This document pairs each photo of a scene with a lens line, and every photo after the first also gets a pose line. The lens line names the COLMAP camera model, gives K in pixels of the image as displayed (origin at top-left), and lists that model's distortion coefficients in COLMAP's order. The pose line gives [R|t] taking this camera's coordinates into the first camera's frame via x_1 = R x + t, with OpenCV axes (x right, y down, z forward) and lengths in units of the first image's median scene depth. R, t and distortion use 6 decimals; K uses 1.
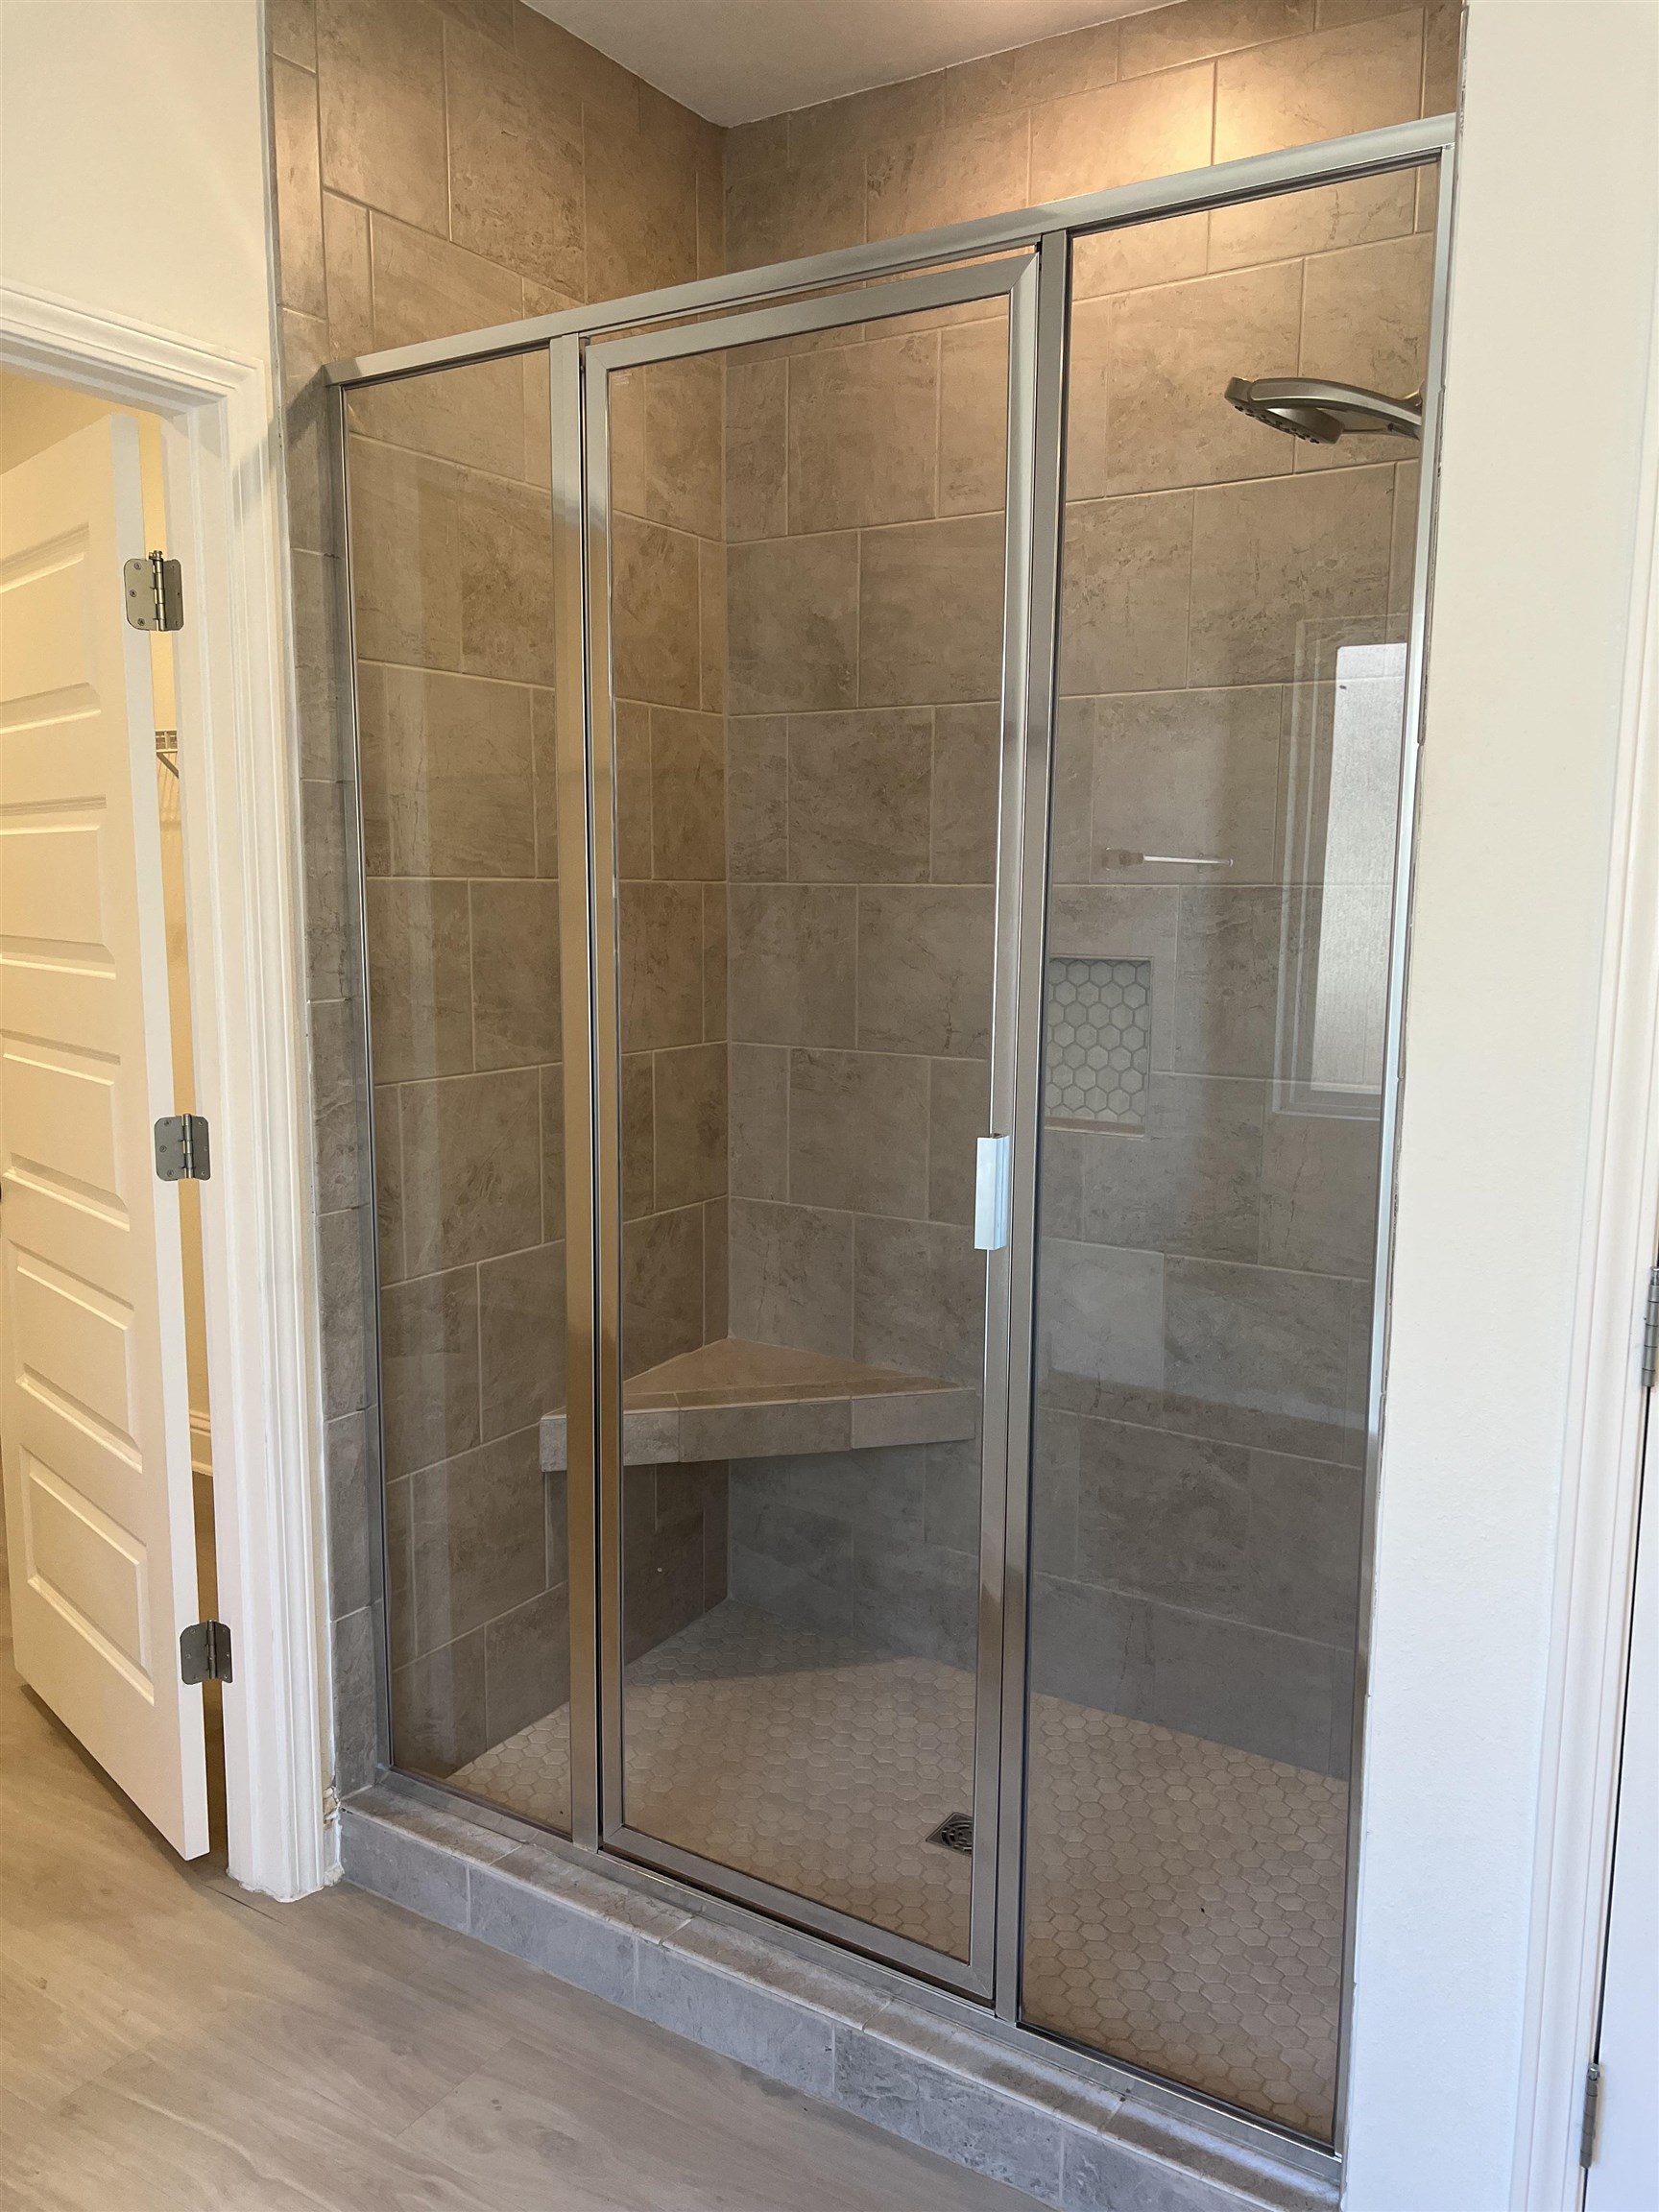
lens RADIAL K [[1675.0, 0, 832.2], [0, 1675.0, 1121.2], [0, 0, 1]] dist [0.073553, -0.074474]
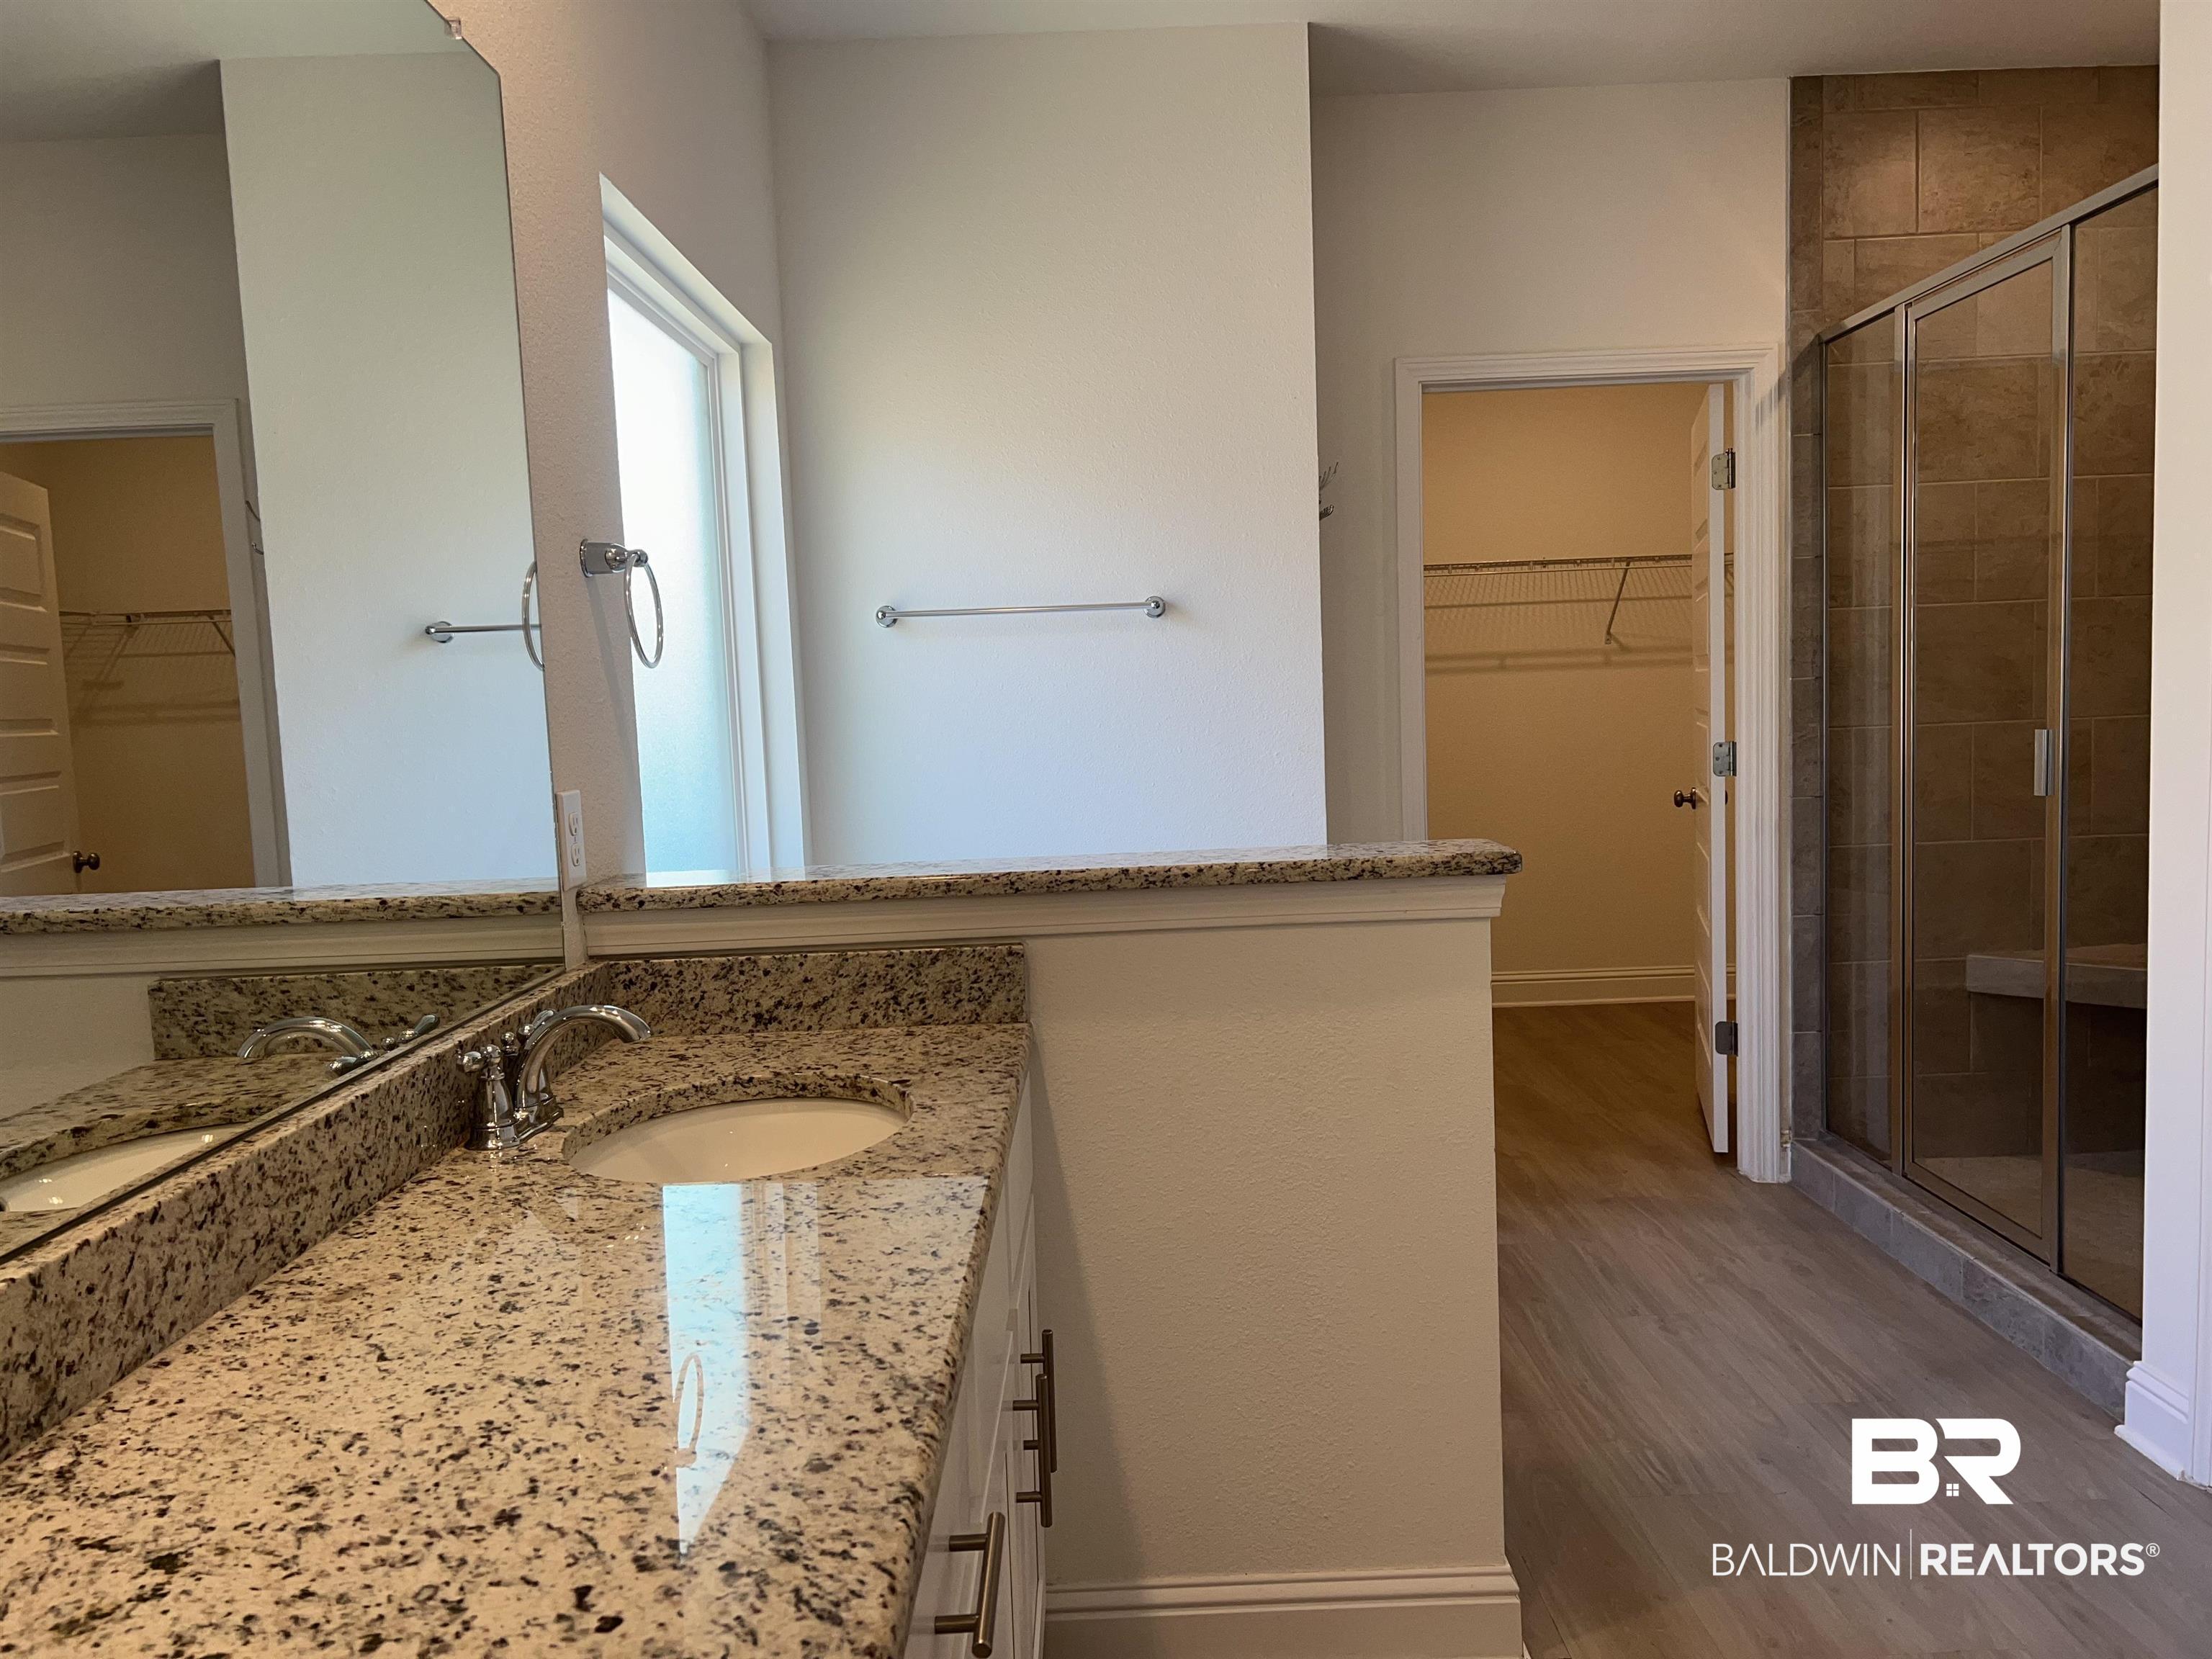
lens RADIAL K [[1675.0, 0, 1105.8], [0, 1675.0, 830.4], [0, 0, 1]] dist [0.073553, -0.074474]
pose [[0.534061, 0.045252, -0.844234, 0.854988], [-0.082059, 0.996626, 0.001510, 0.152180], [0.841454, 0.068470, 0.535973, -0.594338]]
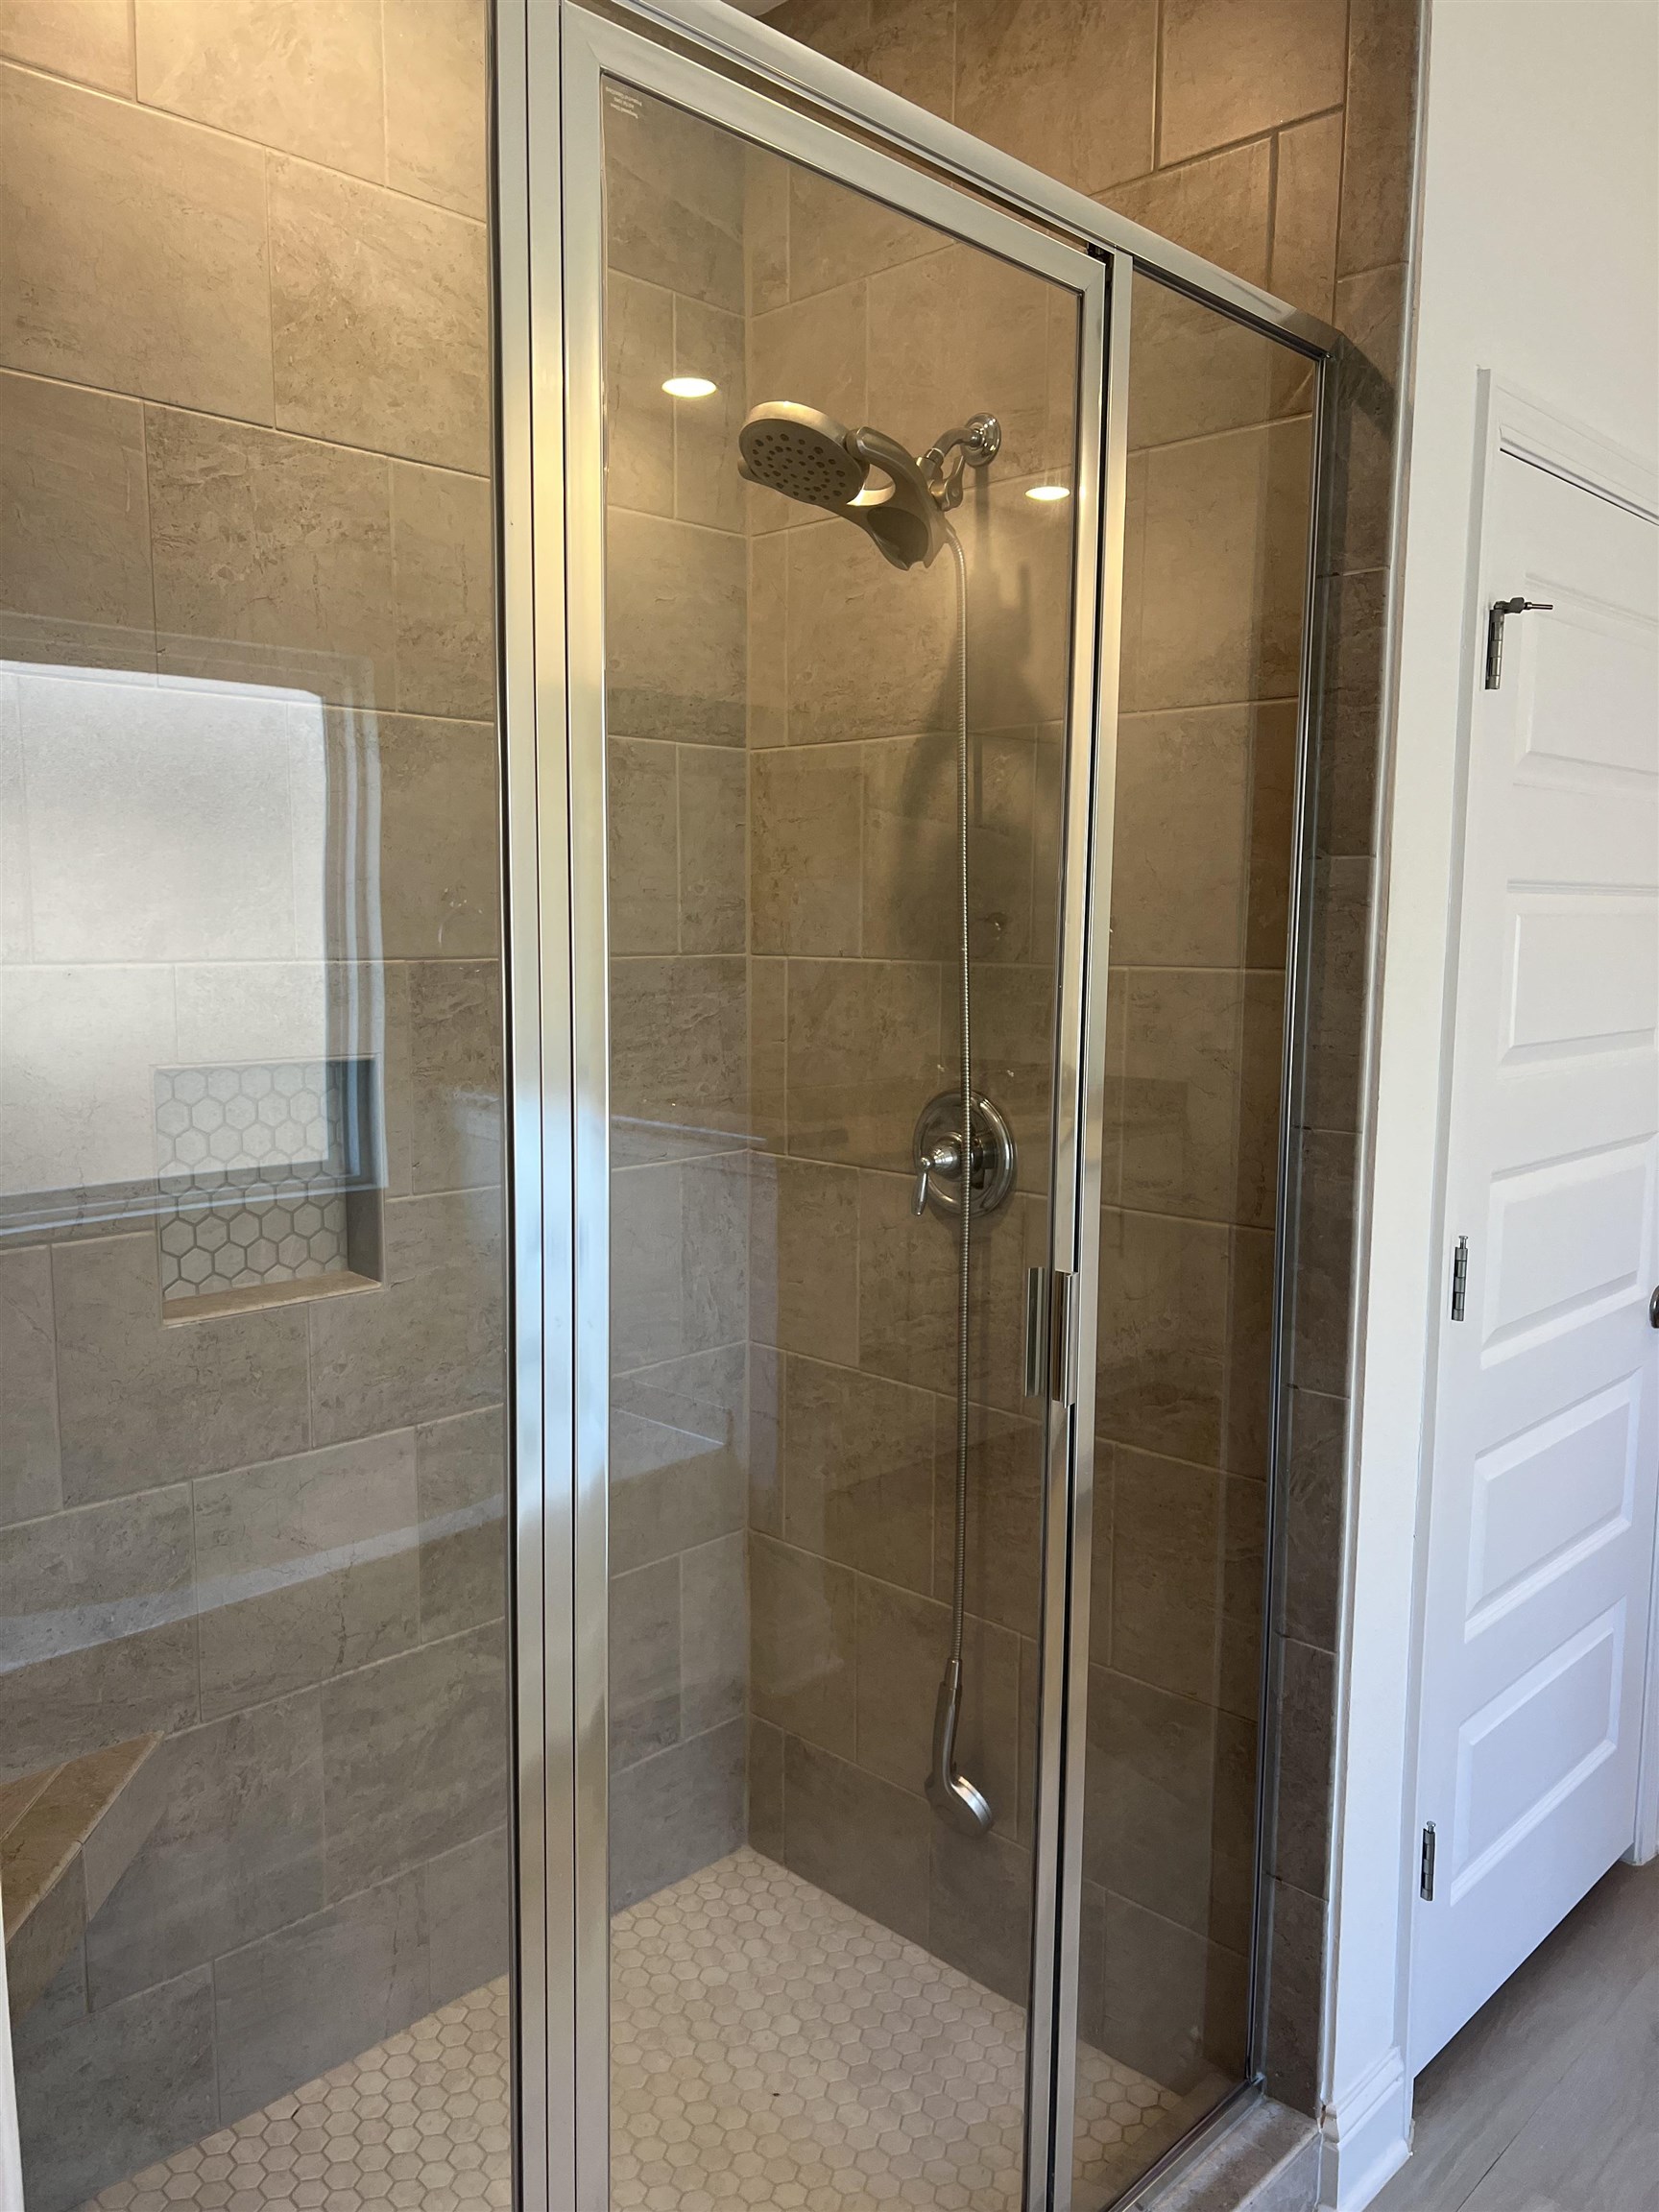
lens RADIAL K [[1675.0, 0, 822.6], [0, 1675.0, 1117.3], [0, 0, 1]] dist [0.073553, -0.074474]
pose [[0.212187, -0.125256, 0.969169, -0.384003], [0.136141, 0.985869, 0.097609, -0.086597], [-0.967700, 0.111232, 0.226241, 0.469463]]
